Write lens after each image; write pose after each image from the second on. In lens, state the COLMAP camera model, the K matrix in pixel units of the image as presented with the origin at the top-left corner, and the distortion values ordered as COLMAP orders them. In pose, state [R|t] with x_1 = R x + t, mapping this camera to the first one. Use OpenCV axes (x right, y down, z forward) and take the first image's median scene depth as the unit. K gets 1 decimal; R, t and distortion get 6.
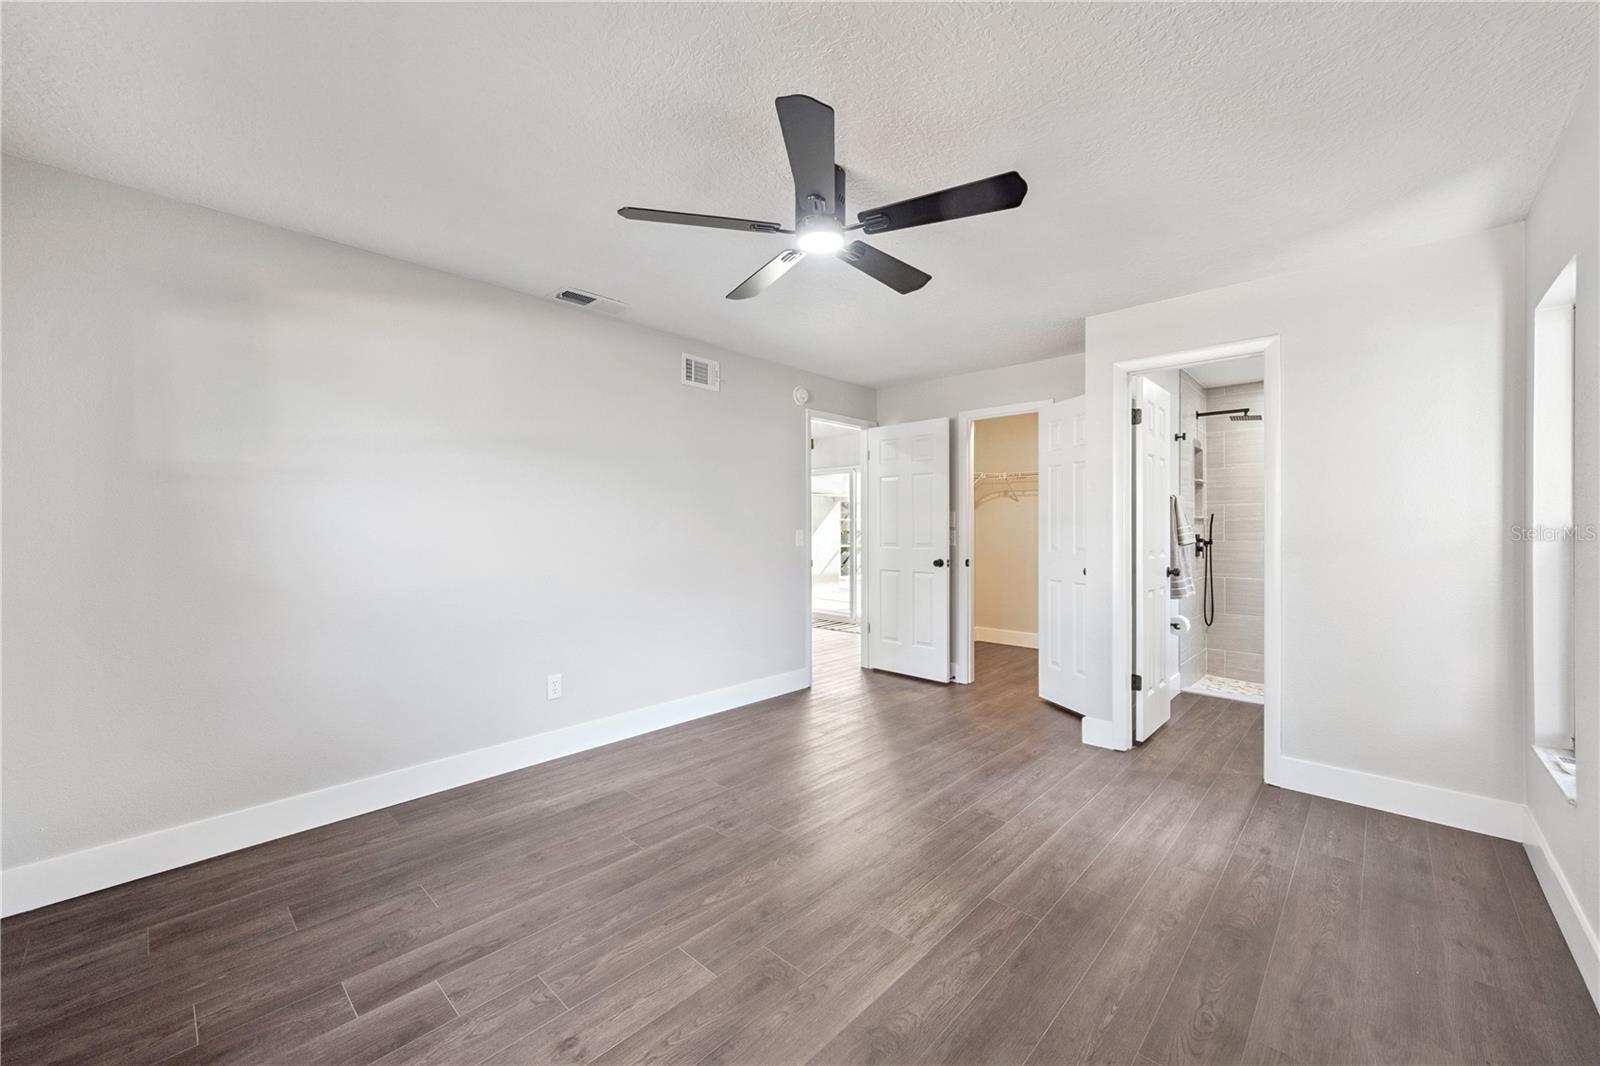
lens RADIAL K [[621.6, 0, 800.0], [0, 621.6, 533.0], [0, 0, 1]] dist [0.000077, -0.000003]
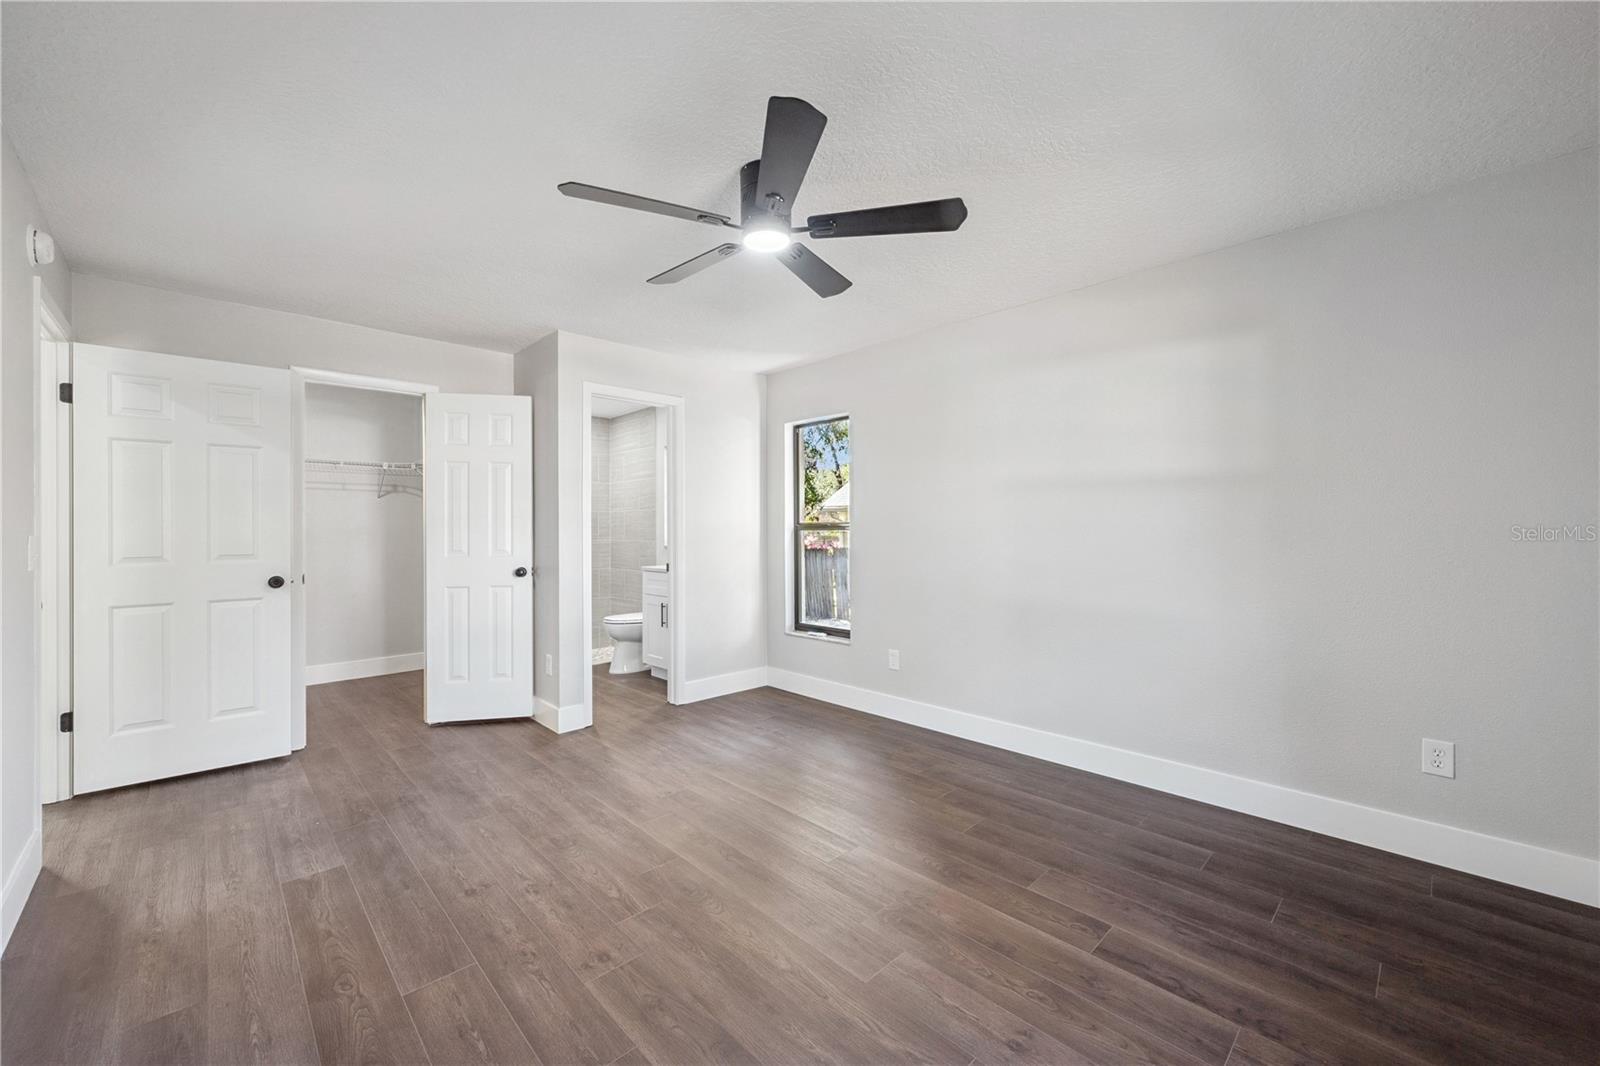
lens RADIAL K [[621.6, 0, 800.0], [0, 621.6, 533.0], [0, 0, 1]] dist [0.000077, -0.000003]
pose [[0.049753, -0.003884, 0.998754, -0.696753], [0.011948, 0.999923, 0.003294, -0.000949], [-0.998690, 0.011770, 0.049796, 0.652035]]
